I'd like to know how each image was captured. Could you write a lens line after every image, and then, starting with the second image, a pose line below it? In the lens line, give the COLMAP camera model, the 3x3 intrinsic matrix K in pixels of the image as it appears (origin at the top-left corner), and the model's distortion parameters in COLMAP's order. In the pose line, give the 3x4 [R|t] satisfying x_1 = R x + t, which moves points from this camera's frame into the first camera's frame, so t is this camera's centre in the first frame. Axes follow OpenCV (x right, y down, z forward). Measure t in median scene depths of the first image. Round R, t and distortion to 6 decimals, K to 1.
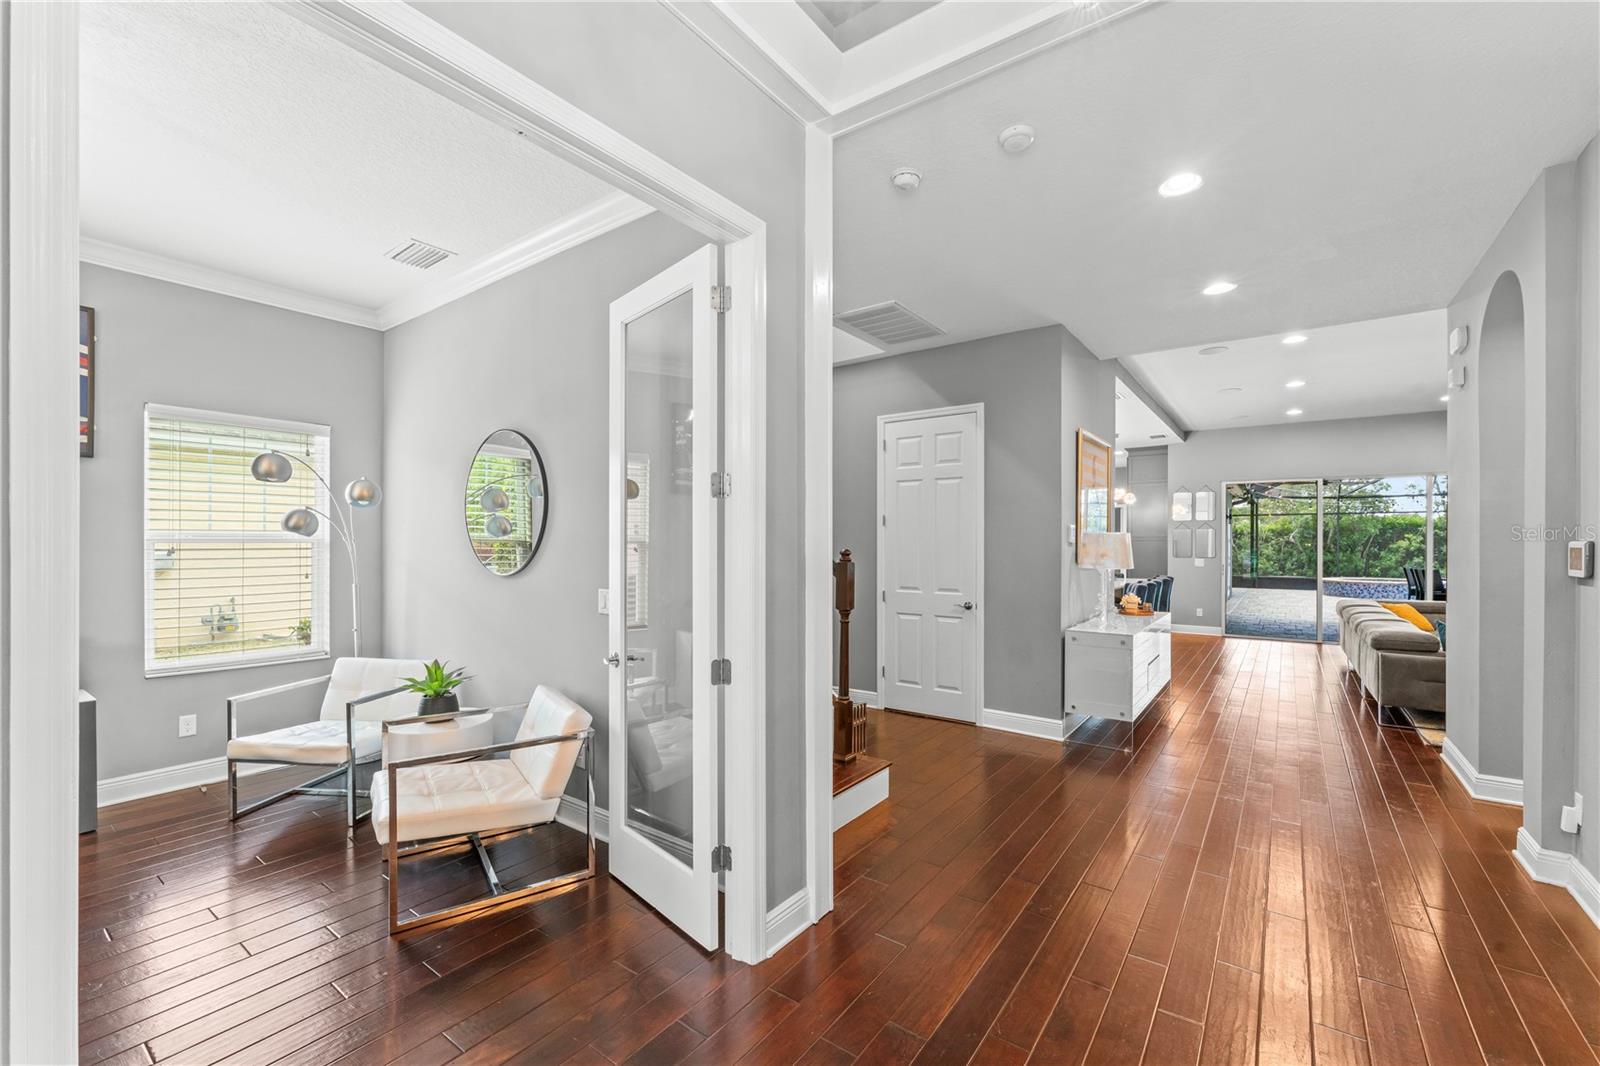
lens RADIAL K [[668.4, 0, 806.3], [0, 668.4, 547.0], [0, 0, 1]] dist [-0.000587, -0.000050]
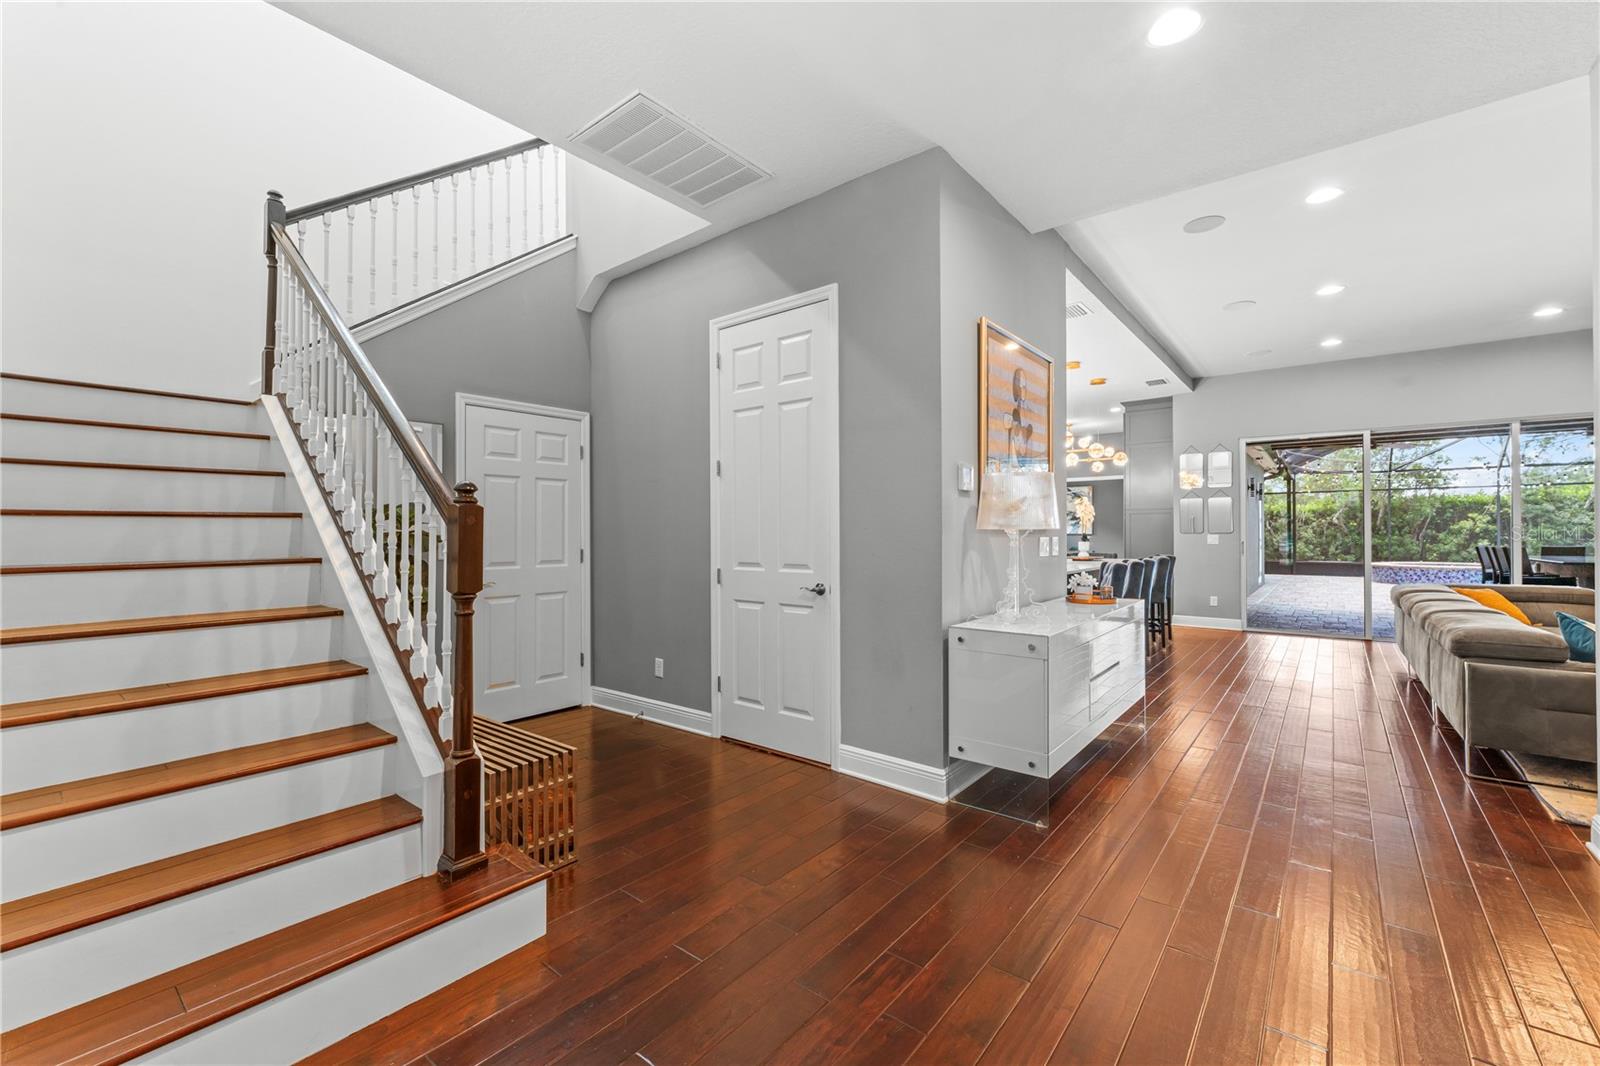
lens RADIAL K [[664.3, 0, 800.0], [0, 664.3, 533.0], [0, 0, 1]] dist [-0.001527, -0.000106]
pose [[0.998603, -0.005044, -0.052604, 0.190616], [0.004690, 0.999966, -0.006851, 0.026742], [0.052637, 0.006595, 0.998592, 0.247535]]
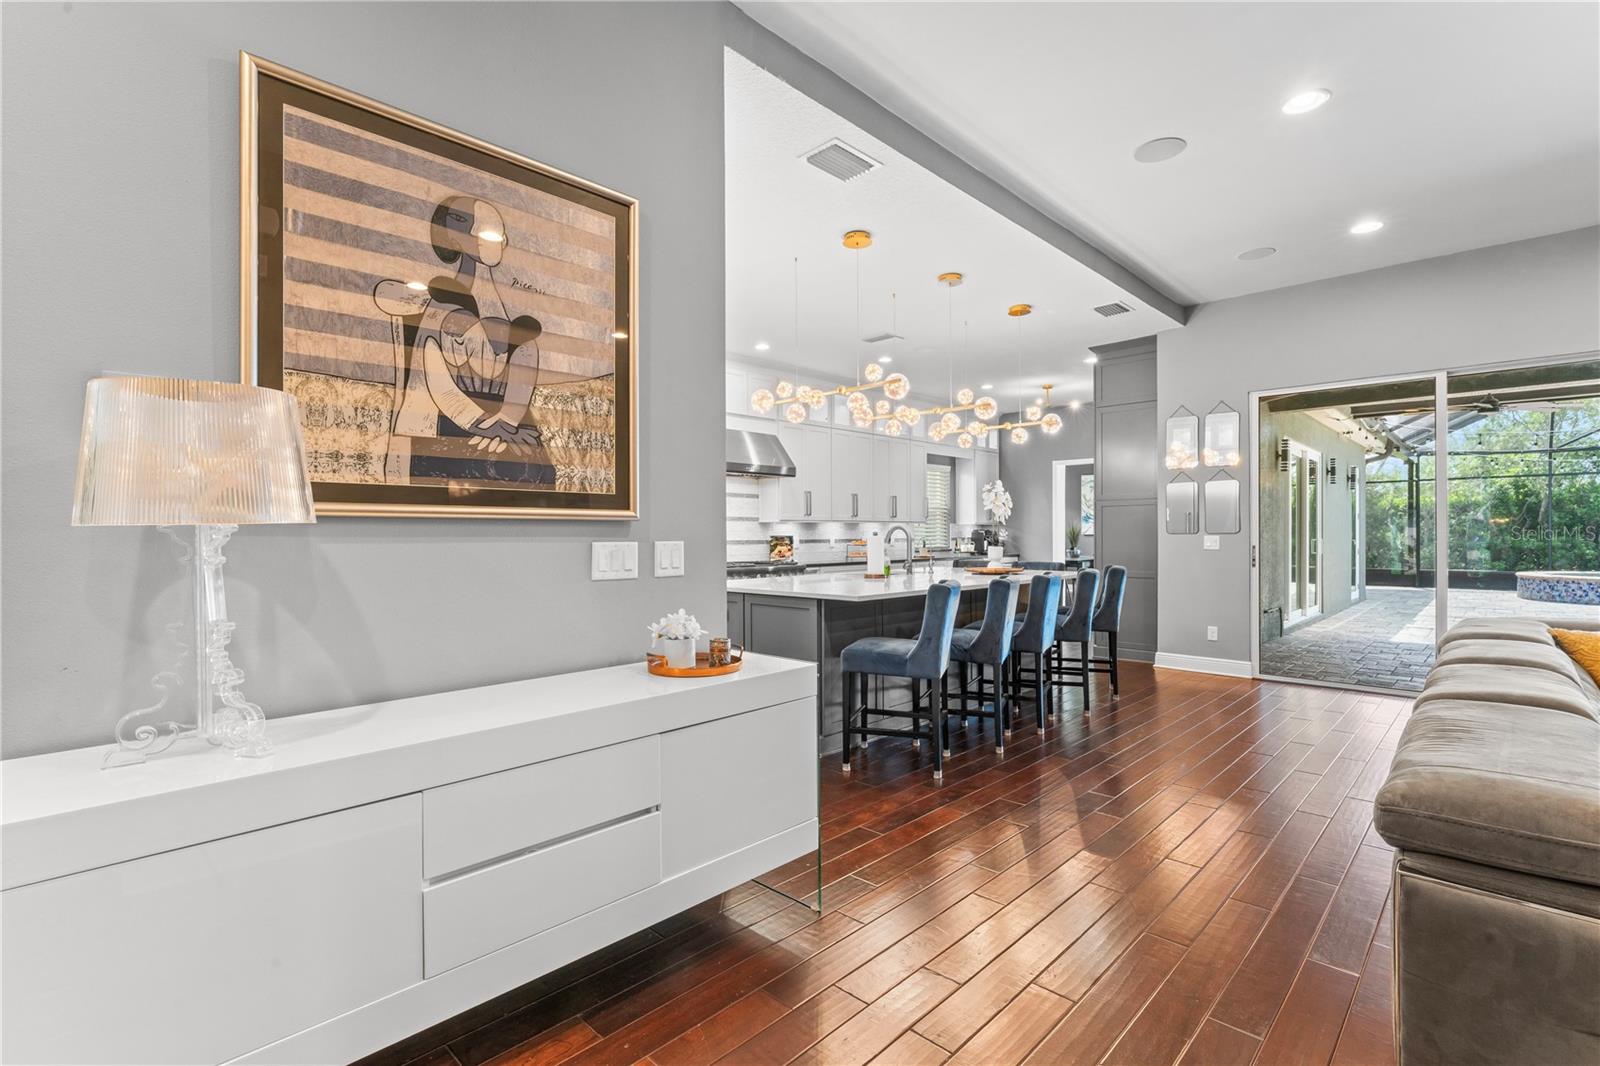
lens RADIAL K [[738.8, 0, 802.6], [0, 738.8, 537.4], [0, 0, 1]] dist [0.003434, 0.000298]
pose [[0.990362, -0.006391, -0.138355, 0.494090], [0.006043, 0.999977, -0.002934, 0.027173], [0.138371, 0.002070, 0.990378, 0.510476]]
